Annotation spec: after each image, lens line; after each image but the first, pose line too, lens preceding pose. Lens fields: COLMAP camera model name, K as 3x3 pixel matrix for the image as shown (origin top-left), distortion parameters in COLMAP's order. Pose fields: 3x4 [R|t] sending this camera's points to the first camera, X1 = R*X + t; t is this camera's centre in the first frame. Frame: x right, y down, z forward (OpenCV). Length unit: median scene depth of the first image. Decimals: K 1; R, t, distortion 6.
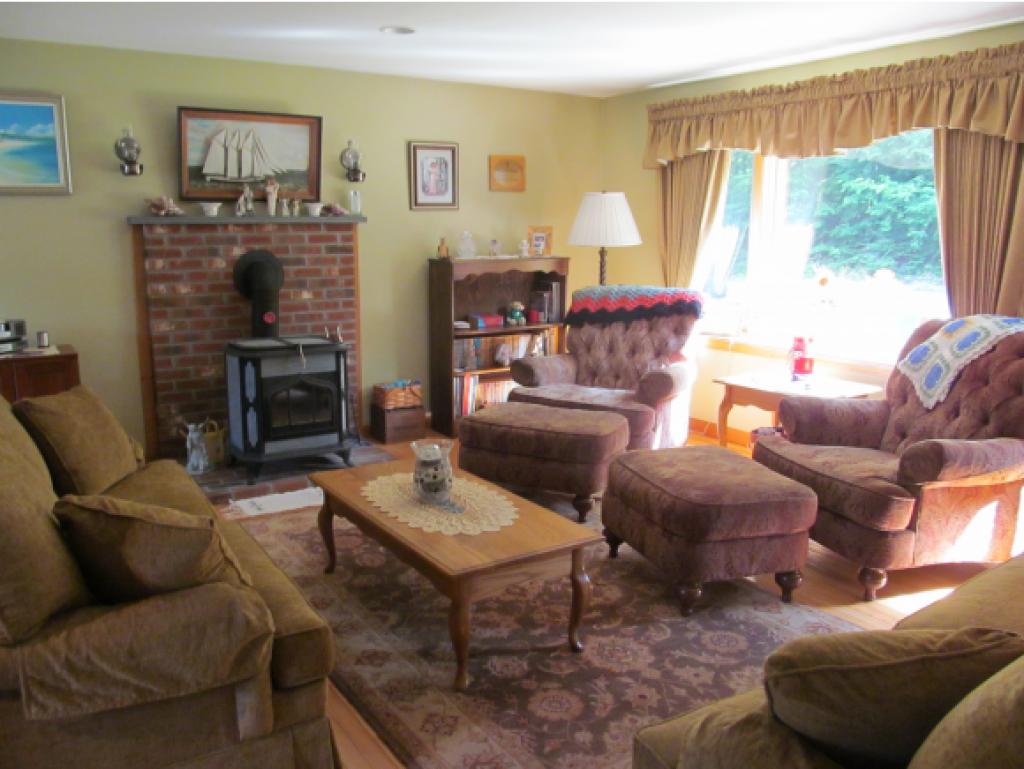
lens RADIAL K [[847.2, 0, 512.0], [0, 847.2, 384.5], [0, 0, 1]] dist [-0.043276, -0.000391]
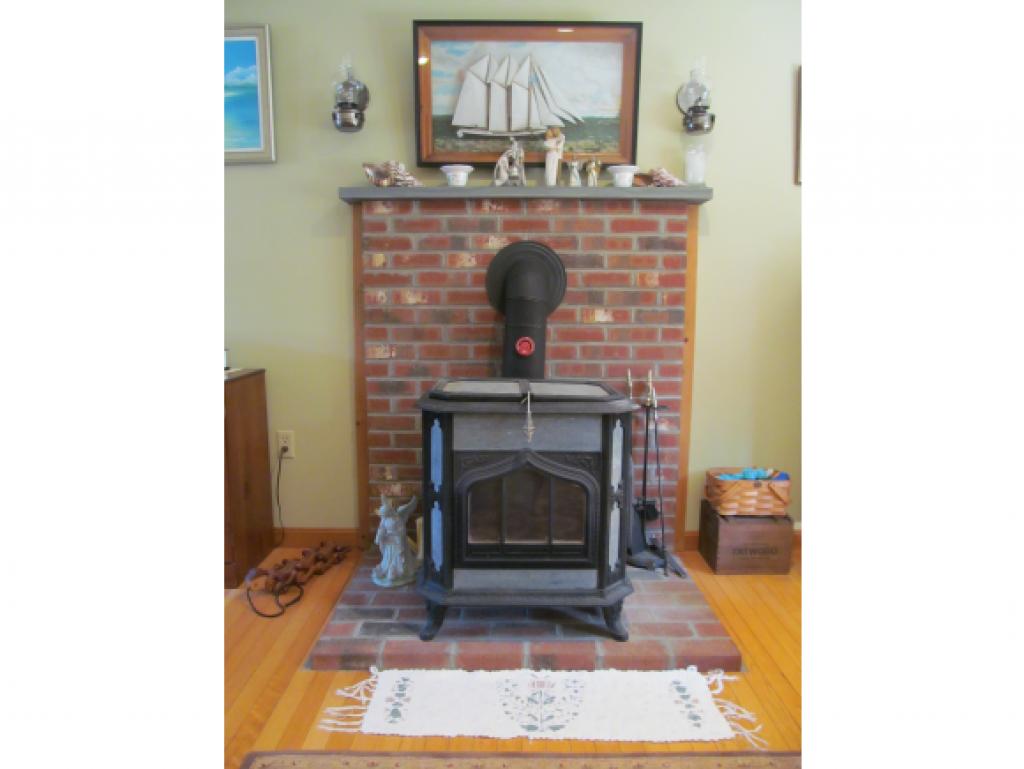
lens RADIAL K [[615.0, 0, 512.0], [0, 615.0, 384.5], [0, 0, 1]] dist [-0.055720, -0.000143]
pose [[0.834758, 0.069831, -0.546171, -0.051099], [-0.102823, 0.994246, -0.030032, -0.037497], [0.540931, 0.081228, 0.837135, 0.626350]]
